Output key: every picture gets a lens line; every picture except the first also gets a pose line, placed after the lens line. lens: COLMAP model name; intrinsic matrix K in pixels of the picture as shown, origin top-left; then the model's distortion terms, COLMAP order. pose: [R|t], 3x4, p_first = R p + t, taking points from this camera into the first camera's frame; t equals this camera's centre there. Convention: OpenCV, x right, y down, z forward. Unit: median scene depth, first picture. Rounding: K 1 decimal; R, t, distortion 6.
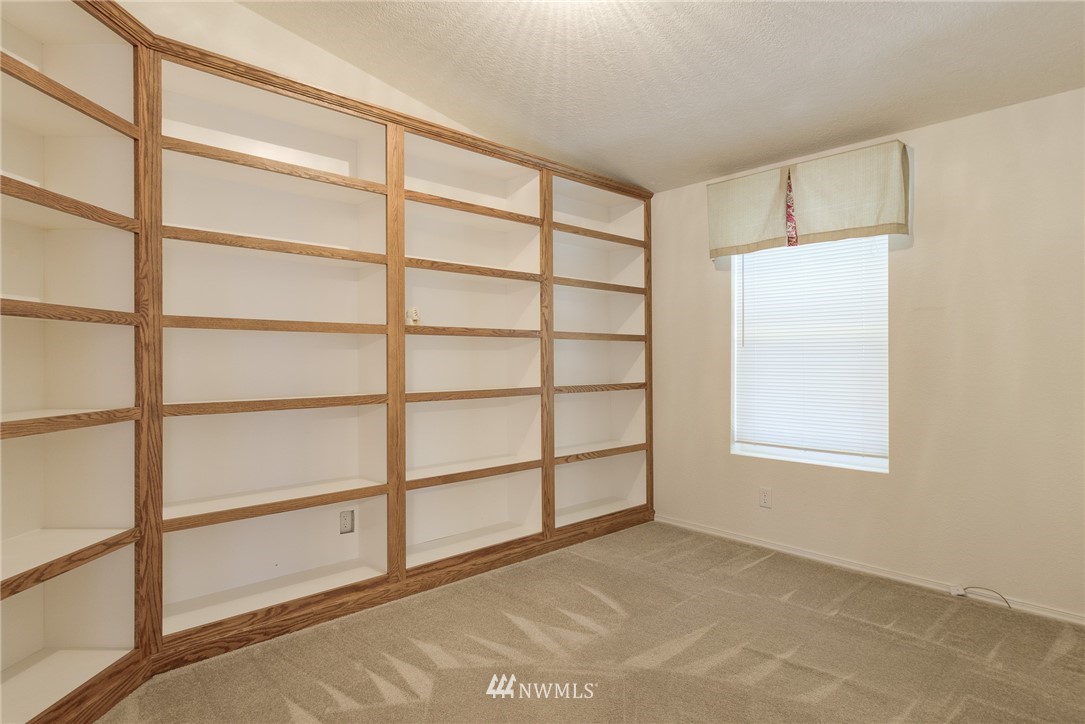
lens RADIAL K [[593.6, 0, 542.5], [0, 593.6, 362.0], [0, 0, 1]] dist [0.015832, -0.000269]
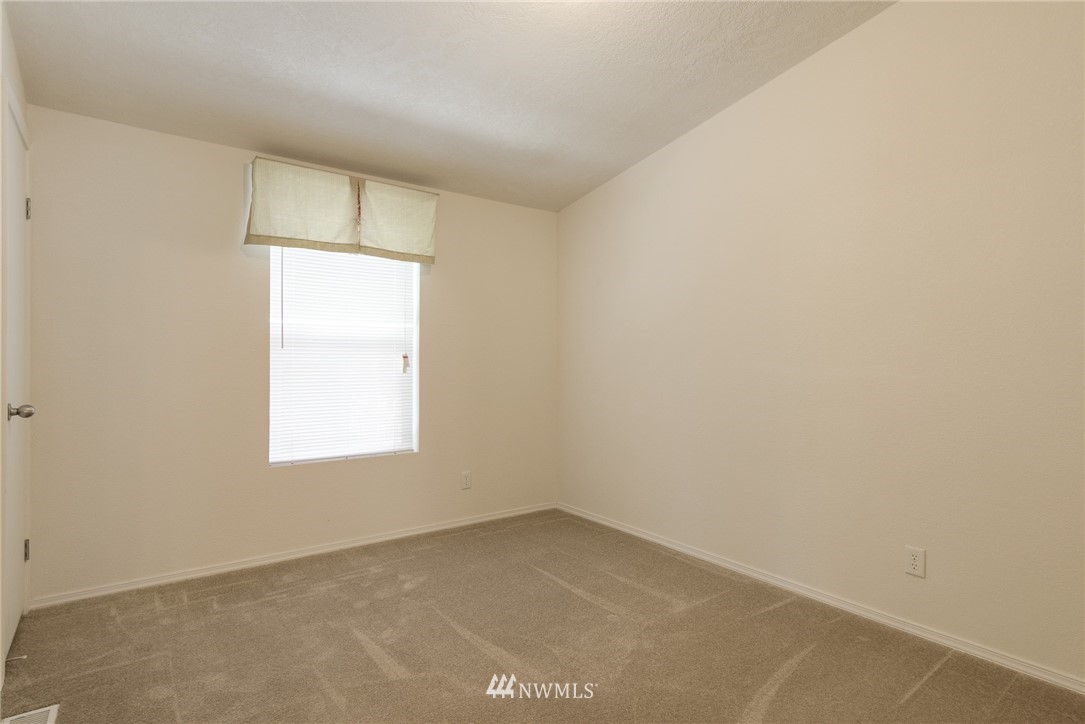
lens RADIAL K [[566.1, 0, 545.5], [0, 566.1, 361.5], [0, 0, 1]] dist [0.013550, -0.000683]
pose [[0.116888, -0.004152, 0.993136, -0.556097], [-0.000751, 0.999991, 0.004269, -0.009332], [-0.993145, -0.001245, 0.116884, 0.562947]]
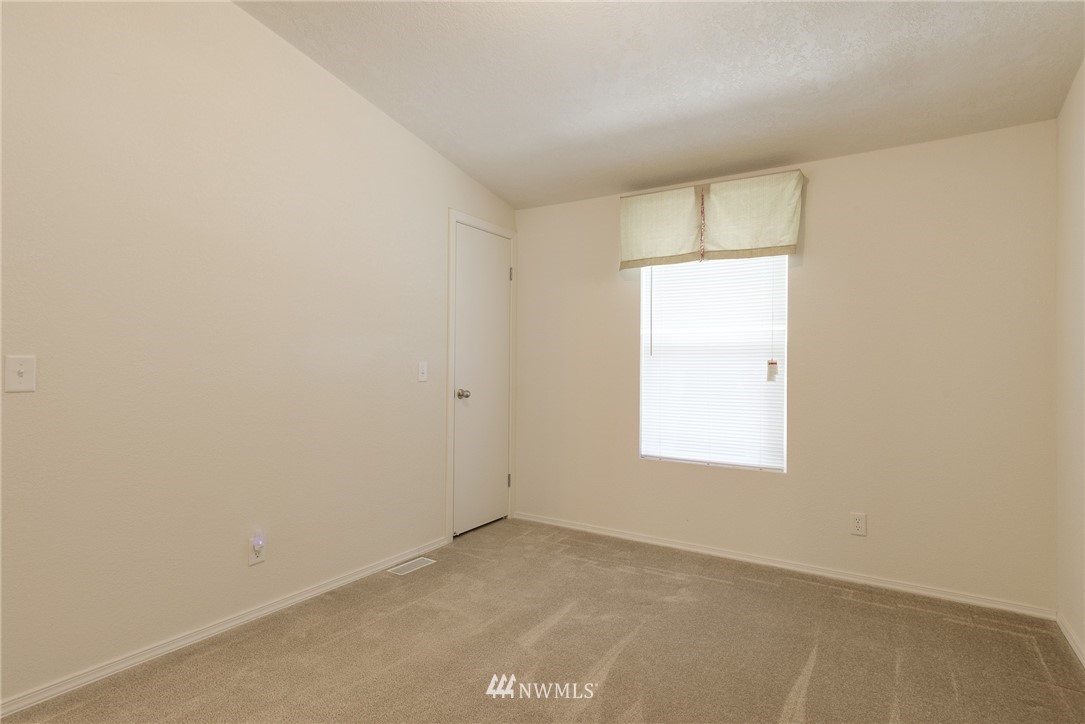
lens RADIAL K [[566.1, 0, 545.5], [0, 566.1, 361.5], [0, 0, 1]] dist [0.013550, -0.000683]
pose [[0.967362, 0.008131, 0.253268, -0.108143], [-0.006344, 0.999949, -0.007873, -0.006131], [-0.253319, 0.006010, 0.967364, 0.096994]]
